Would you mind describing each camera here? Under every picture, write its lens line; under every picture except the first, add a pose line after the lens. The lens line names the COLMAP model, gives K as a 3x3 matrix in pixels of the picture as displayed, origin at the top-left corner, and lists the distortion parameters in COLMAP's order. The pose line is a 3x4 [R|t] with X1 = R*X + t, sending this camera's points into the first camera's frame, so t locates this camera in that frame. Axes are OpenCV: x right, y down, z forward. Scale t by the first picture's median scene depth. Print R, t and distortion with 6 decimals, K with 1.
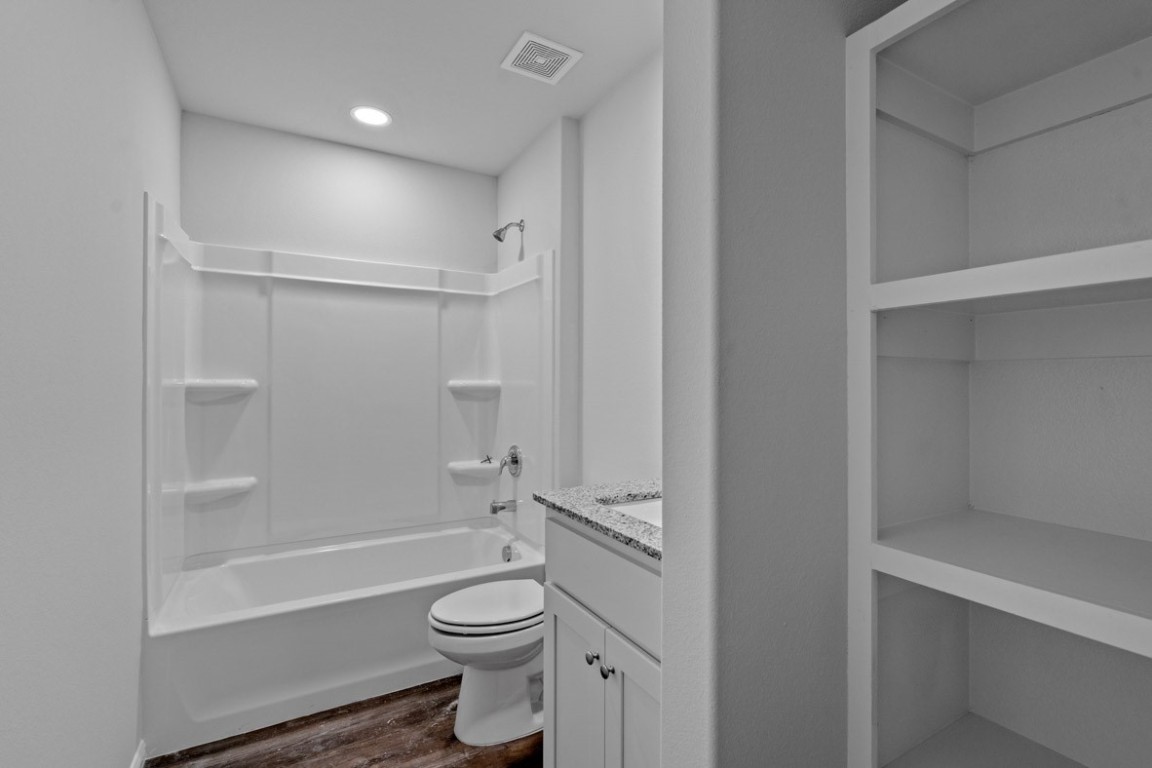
lens RADIAL K [[528.9, 0, 580.9], [0, 528.9, 384.8], [0, 0, 1]] dist [-0.003523, 0.000008]
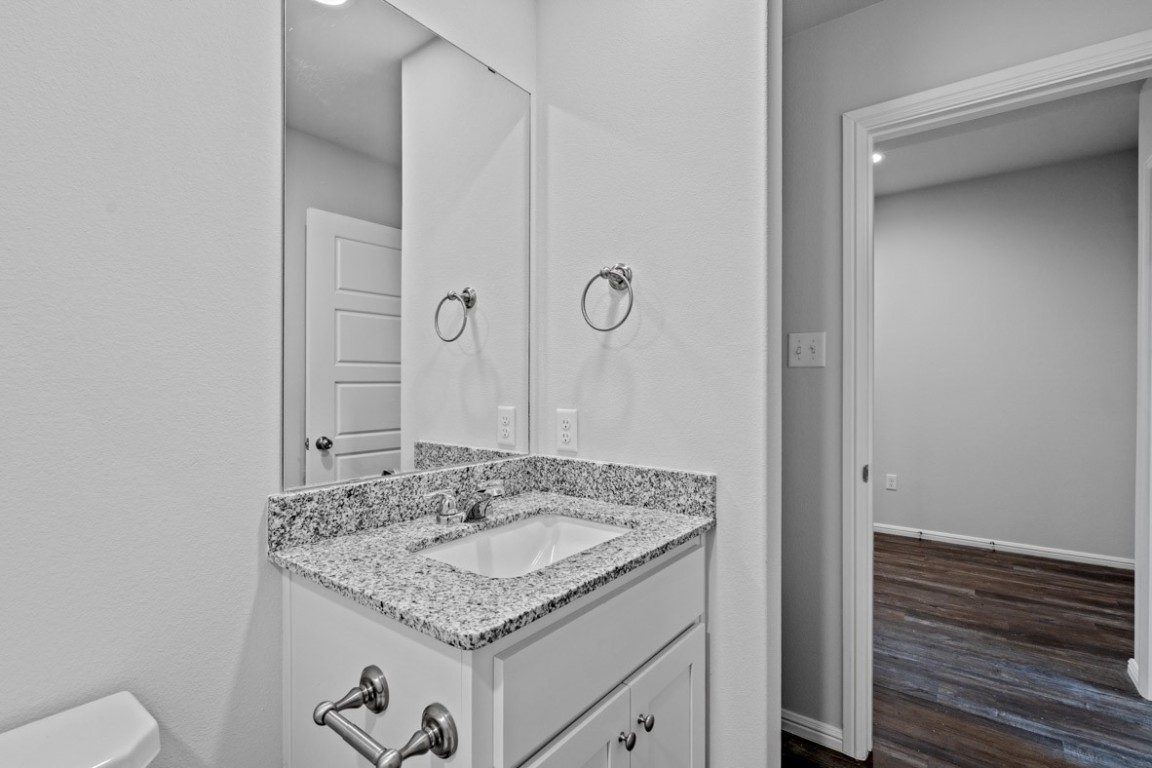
lens RADIAL K [[528.9, 0, 586.5], [0, 528.9, 383.5], [0, 0, 1]] dist [-0.003523, 0.000008]
pose [[-0.393846, -0.006591, 0.919153, -0.335867], [0.001393, 0.999969, 0.007767, -0.005152], [-0.919175, 0.004340, -0.393824, 0.689667]]
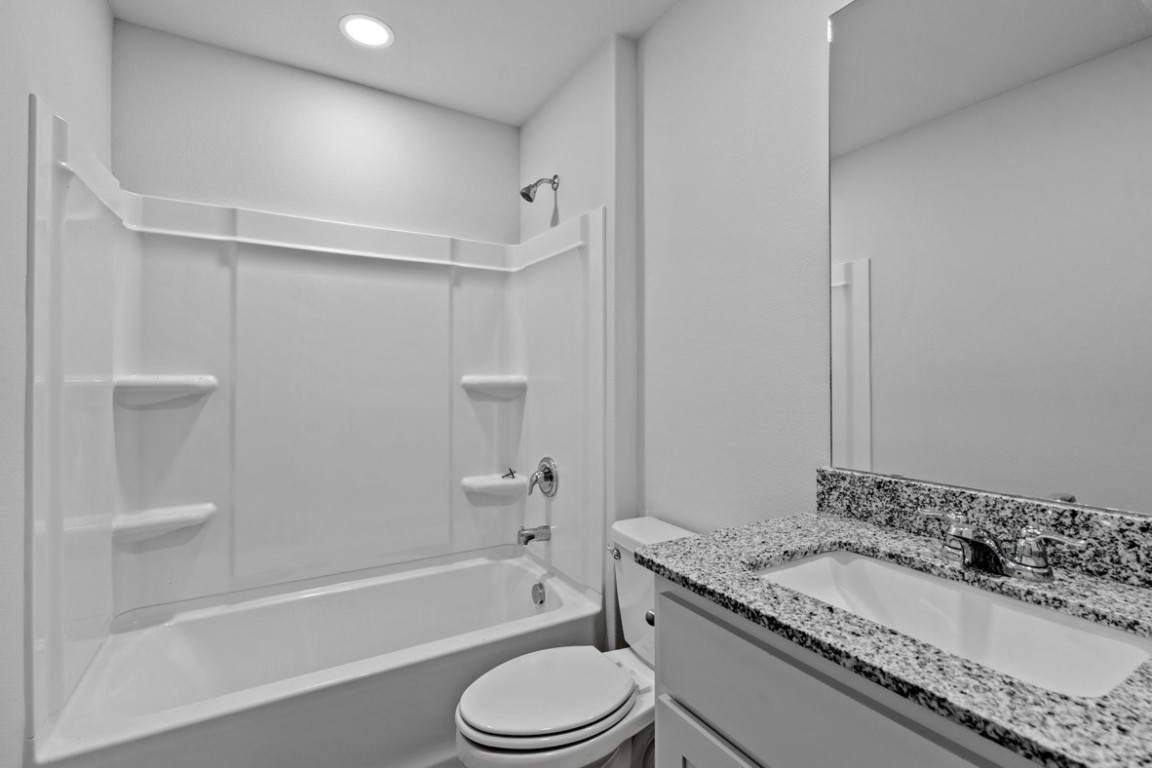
lens RADIAL K [[528.9, 0, 581.3], [0, 528.9, 376.3], [0, 0, 1]] dist [-0.003523, 0.000008]
pose [[0.999686, -0.003937, 0.024754, -0.106994], [0.004131, 0.999961, -0.007818, -0.000732], [-0.024722, 0.007918, 0.999663, 0.229475]]
